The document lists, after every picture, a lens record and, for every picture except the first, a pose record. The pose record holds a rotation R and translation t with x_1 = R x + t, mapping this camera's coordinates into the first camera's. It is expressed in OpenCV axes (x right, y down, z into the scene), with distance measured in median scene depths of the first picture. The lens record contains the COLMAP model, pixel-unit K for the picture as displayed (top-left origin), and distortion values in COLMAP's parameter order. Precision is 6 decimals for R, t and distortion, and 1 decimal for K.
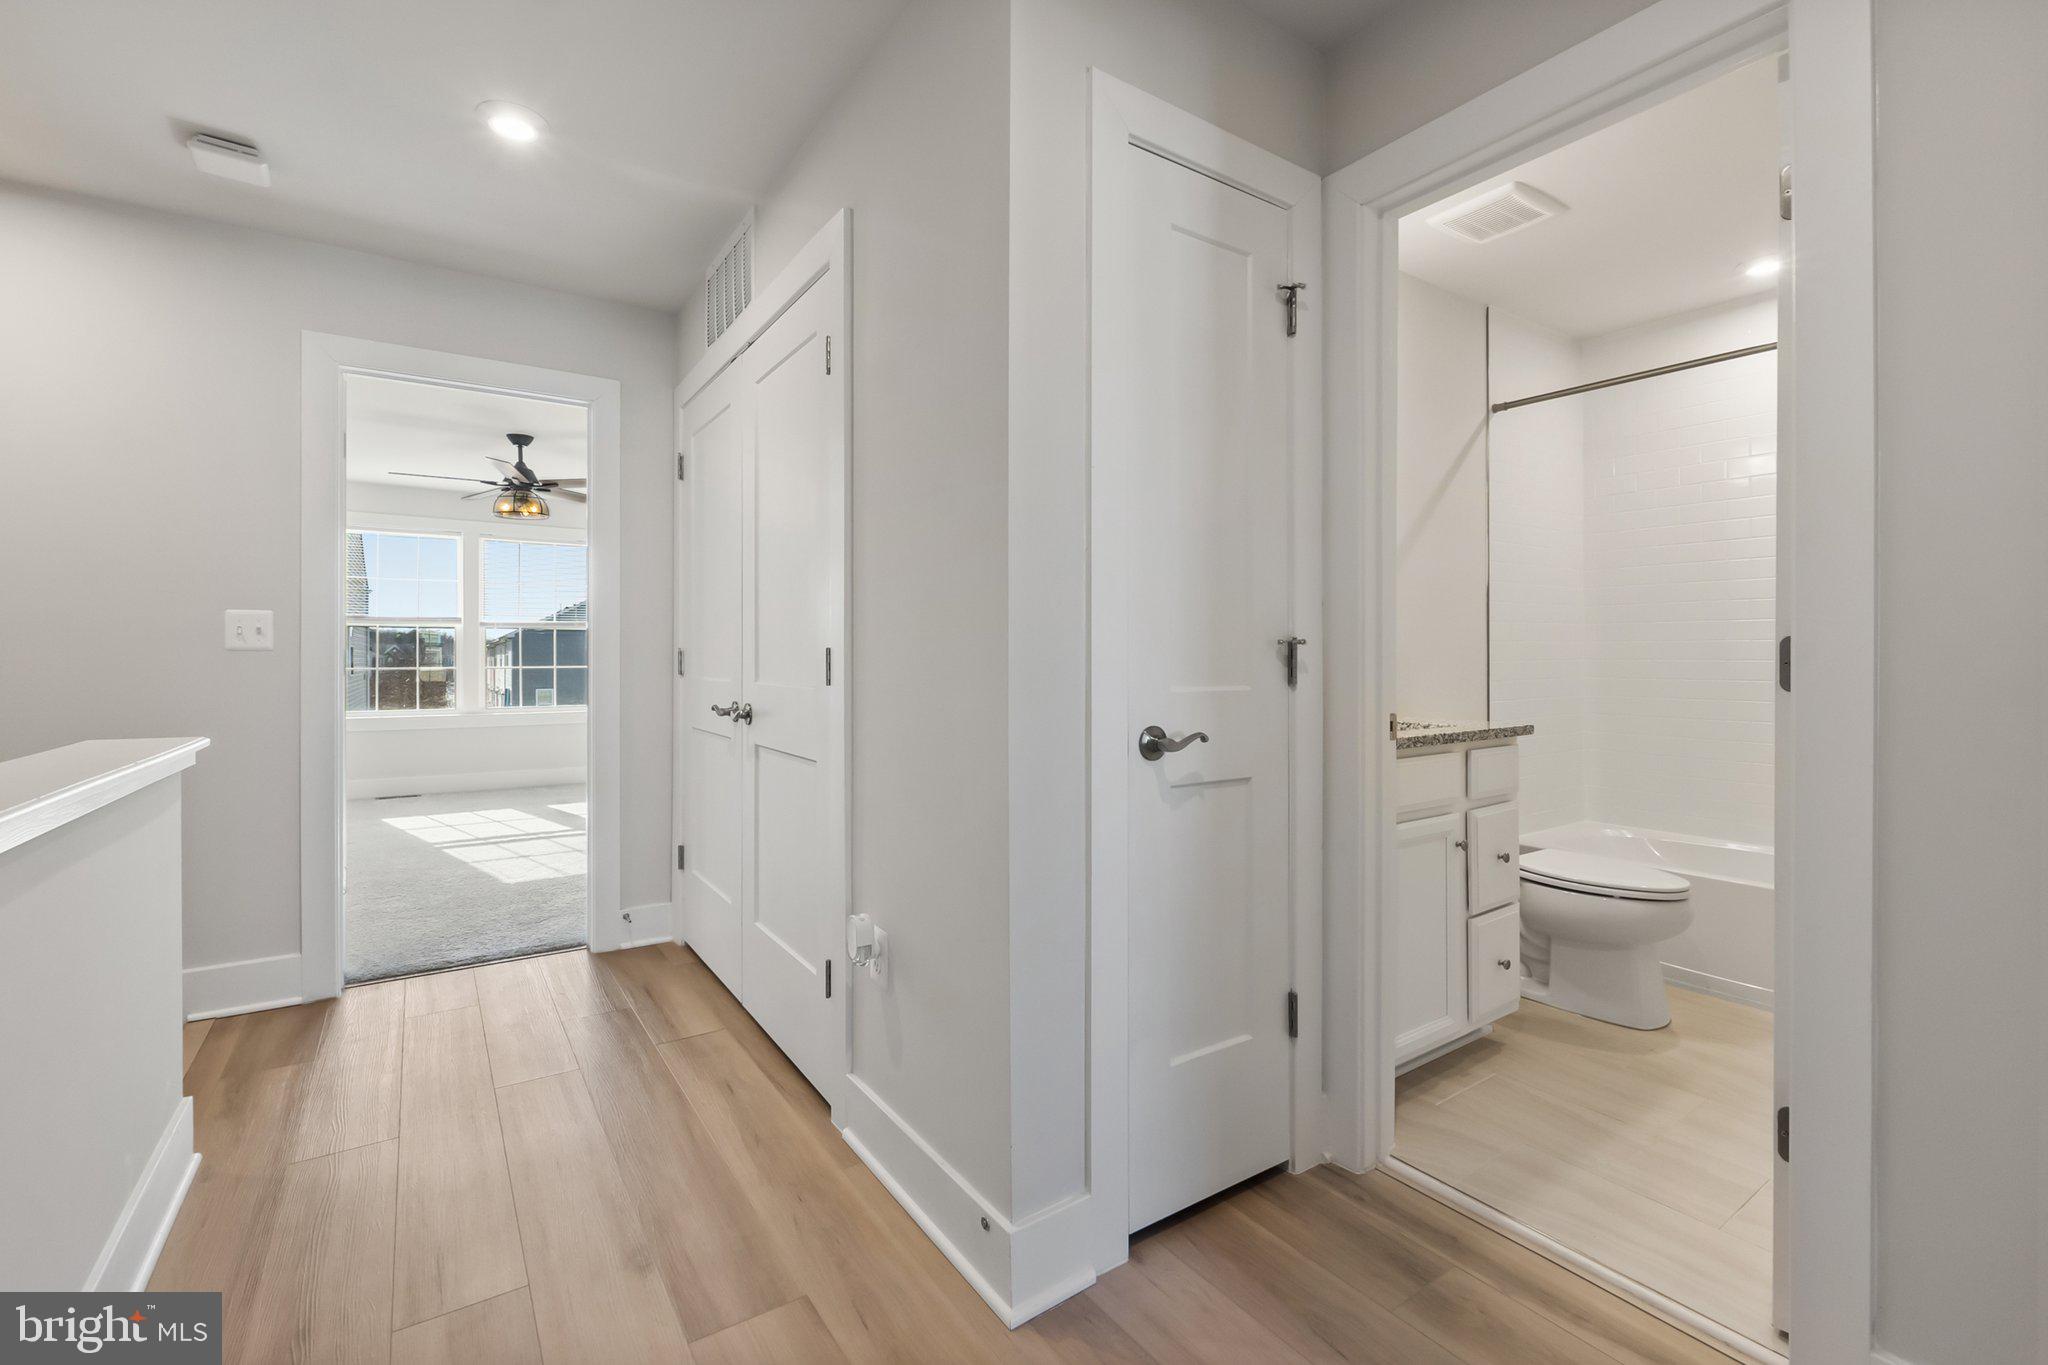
lens RADIAL K [[894.4, 0, 1016.1], [0, 894.4, 689.7], [0, 0, 1]] dist [-0.002379, -0.000463]
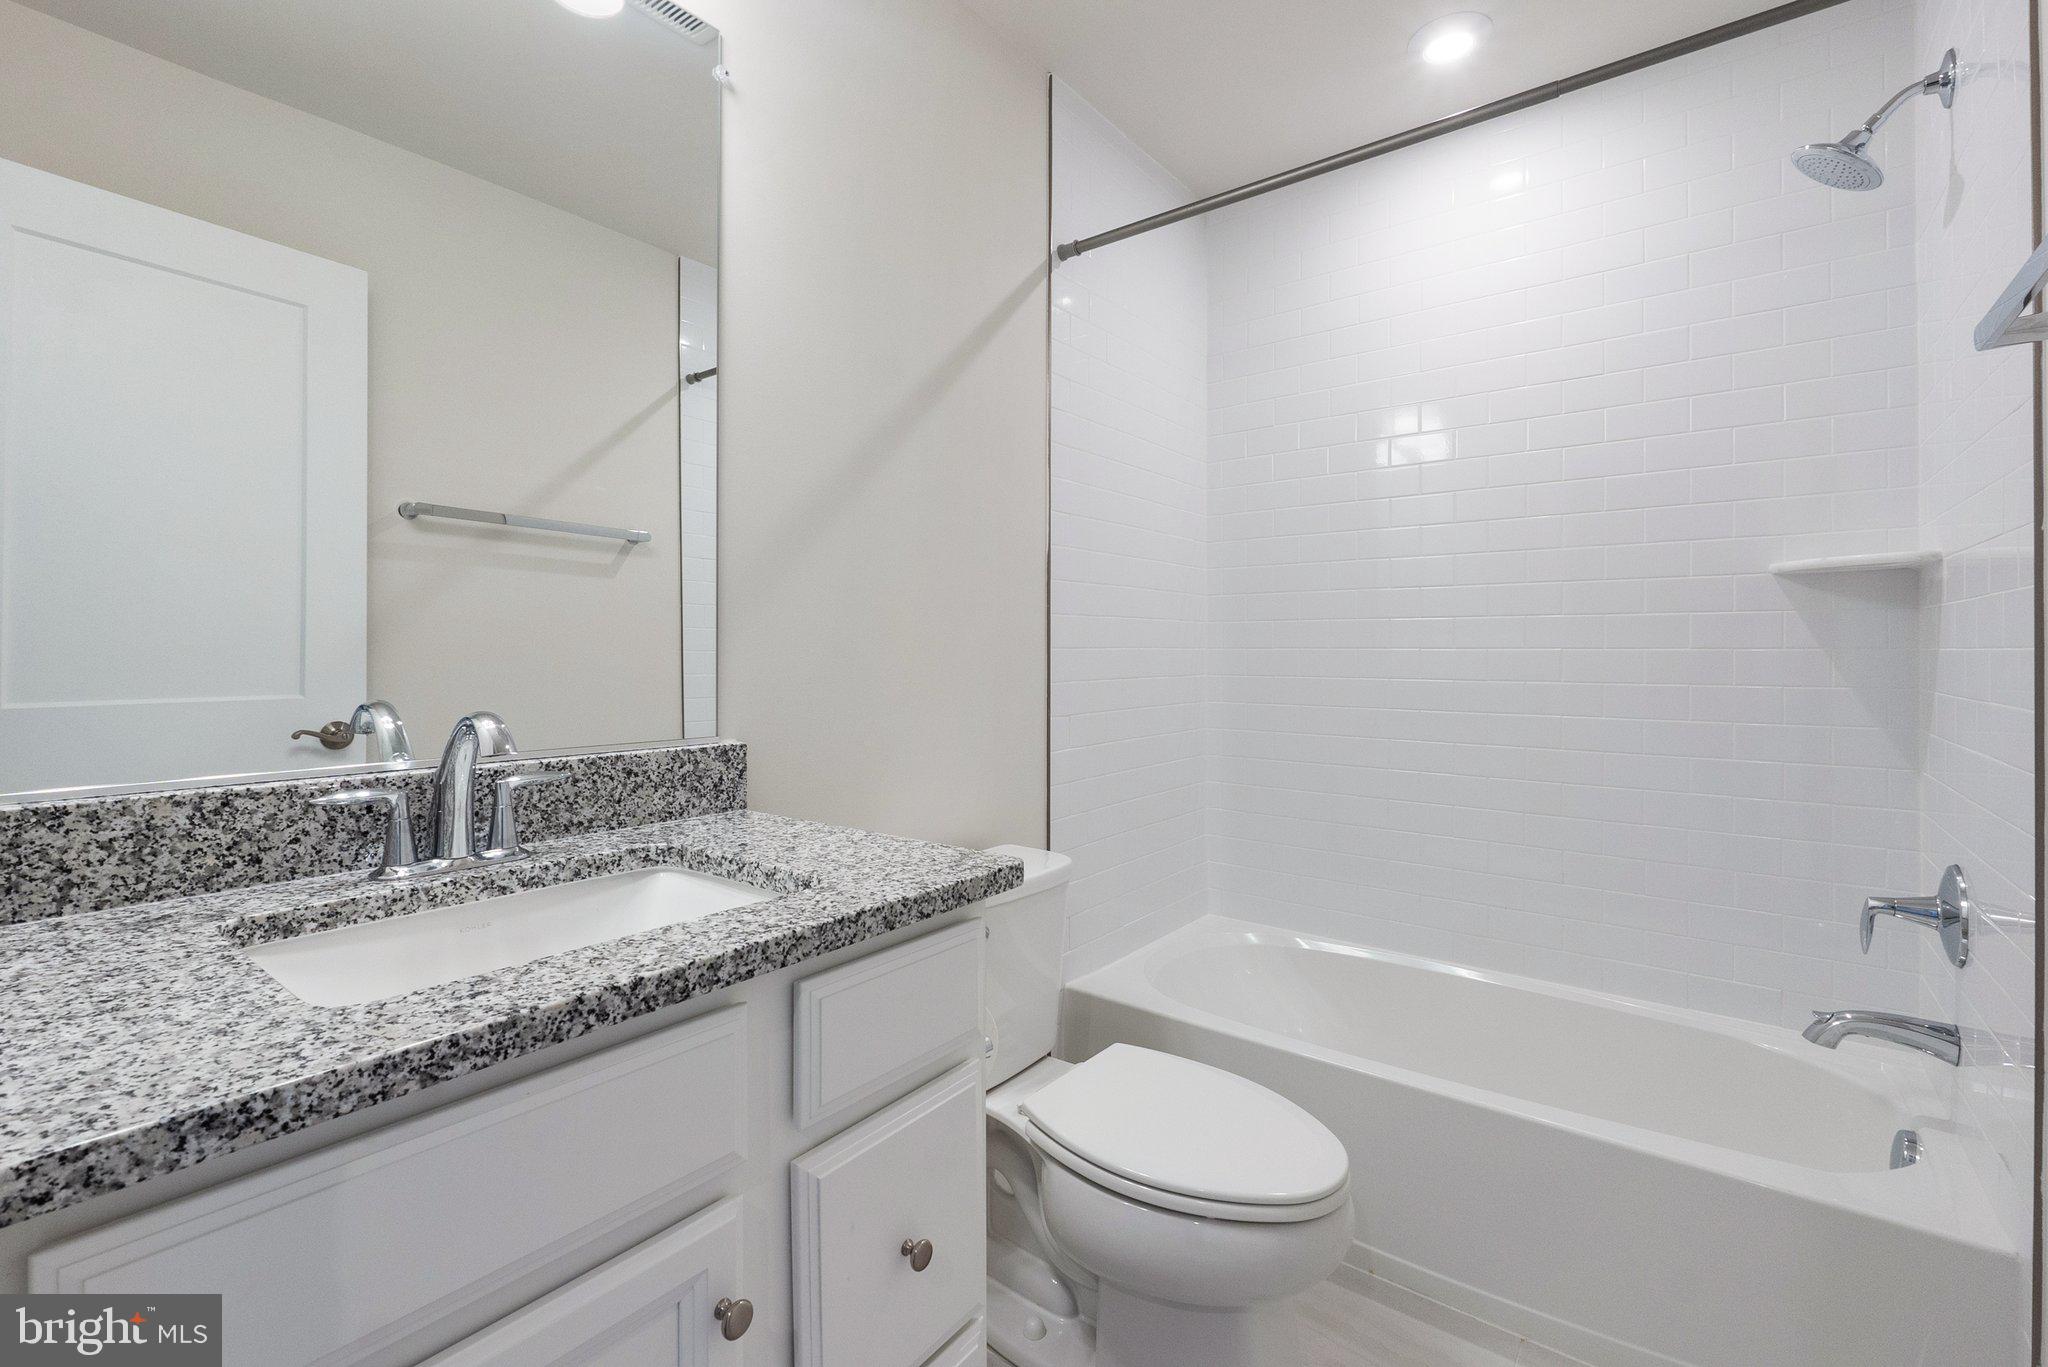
lens RADIAL K [[894.4, 0, 1016.1], [0, 894.4, 690.7], [0, 0, 1]] dist [-0.002379, -0.000463]
pose [[0.956963, -0.011496, 0.289982, 0.449686], [0.009352, 0.999918, 0.008779, -0.041455], [-0.290059, -0.005690, 0.956992, 0.597889]]
